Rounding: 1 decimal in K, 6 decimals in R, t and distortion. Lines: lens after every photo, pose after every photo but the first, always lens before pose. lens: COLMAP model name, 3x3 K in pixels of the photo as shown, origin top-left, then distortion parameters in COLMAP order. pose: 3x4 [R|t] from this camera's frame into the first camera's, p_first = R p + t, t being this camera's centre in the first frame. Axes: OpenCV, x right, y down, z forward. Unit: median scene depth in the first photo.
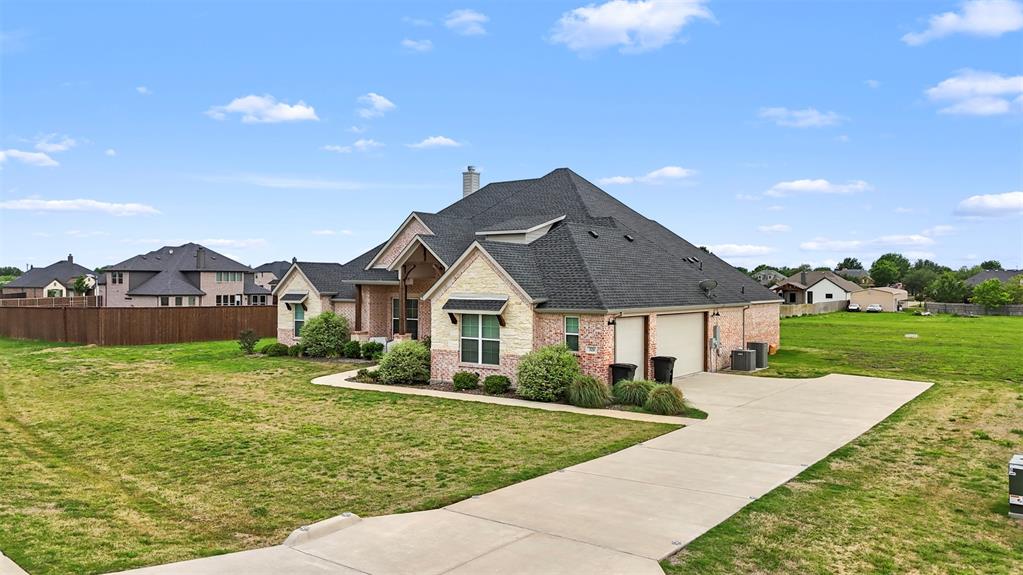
lens RADIAL K [[762.0, 0, 515.6], [0, 762.0, 270.3], [0, 0, 1]] dist [0.034804, -0.000478]
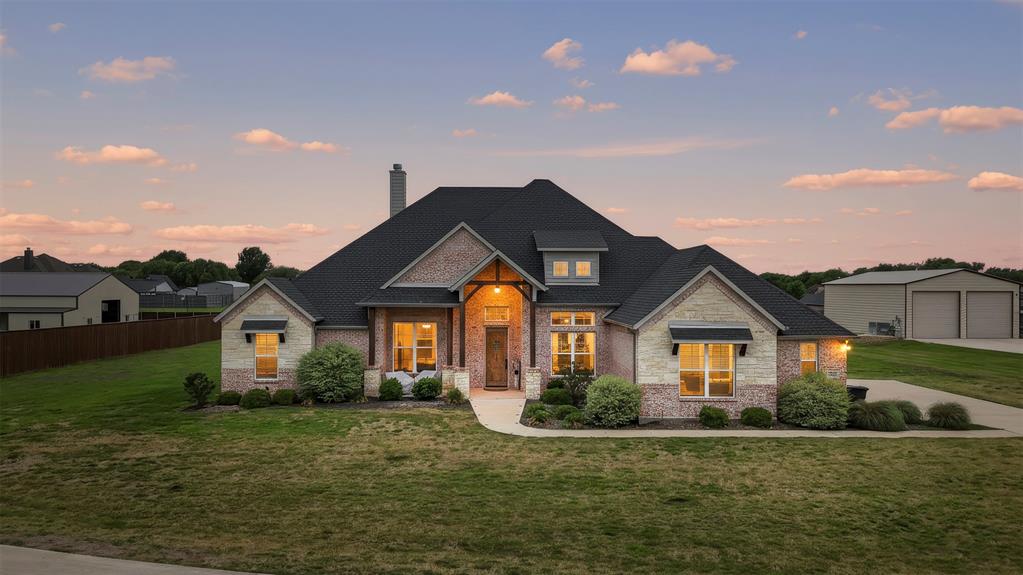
lens RADIAL K [[776.0, 0, 511.5], [0, 776.0, 287.5], [0, 0, 1]] dist [0.070721, 0.000806]
pose [[0.793067, 0.006796, 0.609097, -0.581523], [-0.015955, 0.999826, 0.009618, -0.011496], [-0.608926, -0.017346, 0.793037, 0.274665]]
